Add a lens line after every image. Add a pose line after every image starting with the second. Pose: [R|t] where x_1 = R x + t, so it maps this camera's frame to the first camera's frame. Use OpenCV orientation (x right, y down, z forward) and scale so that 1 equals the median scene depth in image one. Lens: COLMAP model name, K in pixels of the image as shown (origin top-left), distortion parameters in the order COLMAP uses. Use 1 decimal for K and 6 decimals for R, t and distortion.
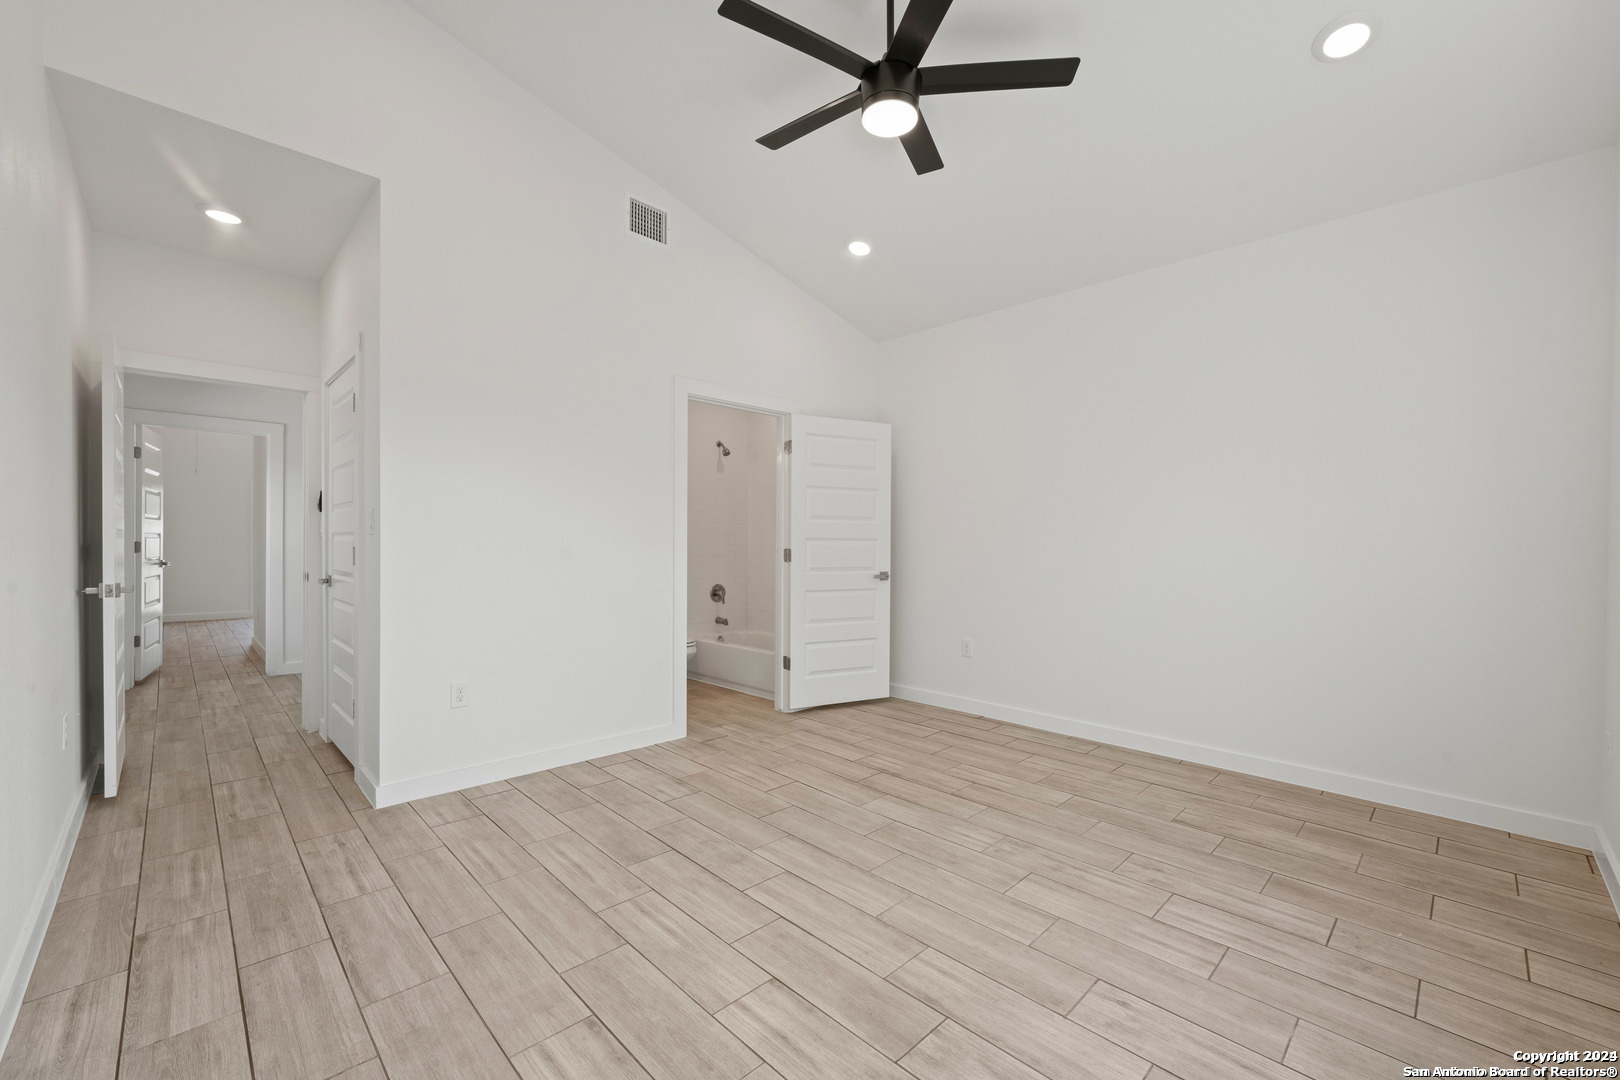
lens RADIAL K [[640.3, 0, 823.2], [0, 640.3, 537.0], [0, 0, 1]] dist [-0.000886, 0.000200]
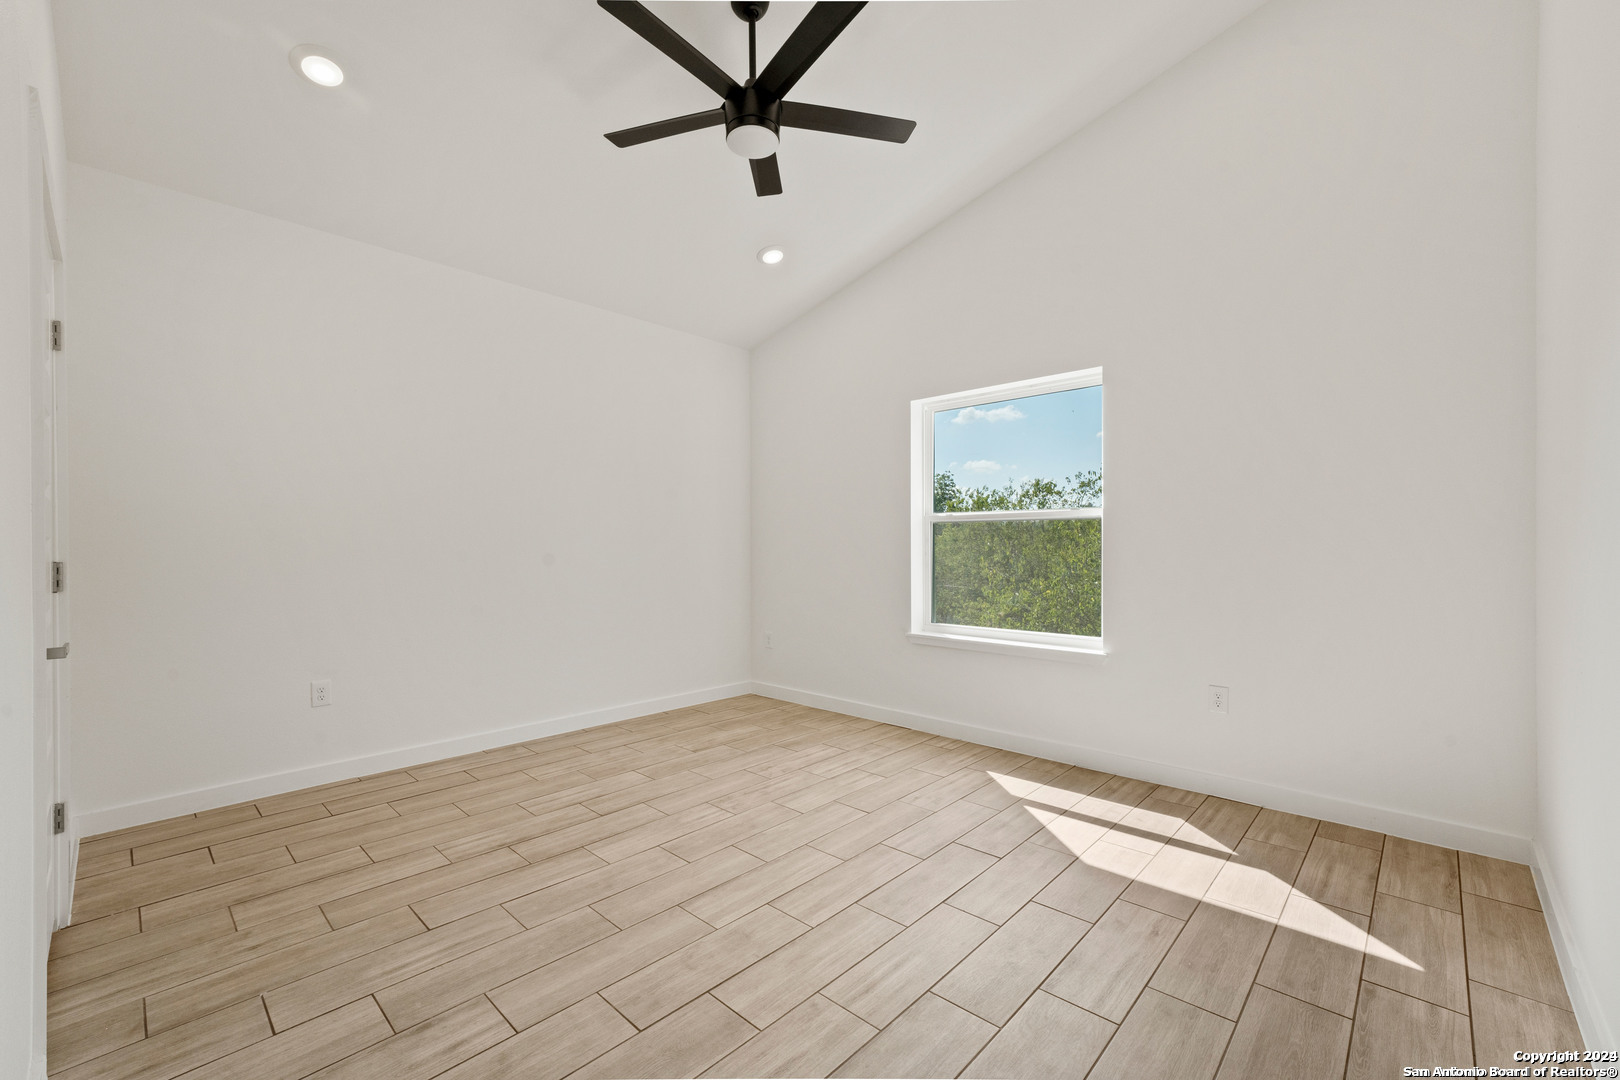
lens RADIAL K [[658.3, 0, 813.3], [0, 658.3, 538.7], [0, 0, 1]] dist [-0.002029, 0.000506]
pose [[-0.015676, 0.004010, 0.999869, -0.736830], [-0.008188, 0.999958, -0.004138, 0.010412], [-0.999844, -0.008252, -0.015643, 0.716996]]
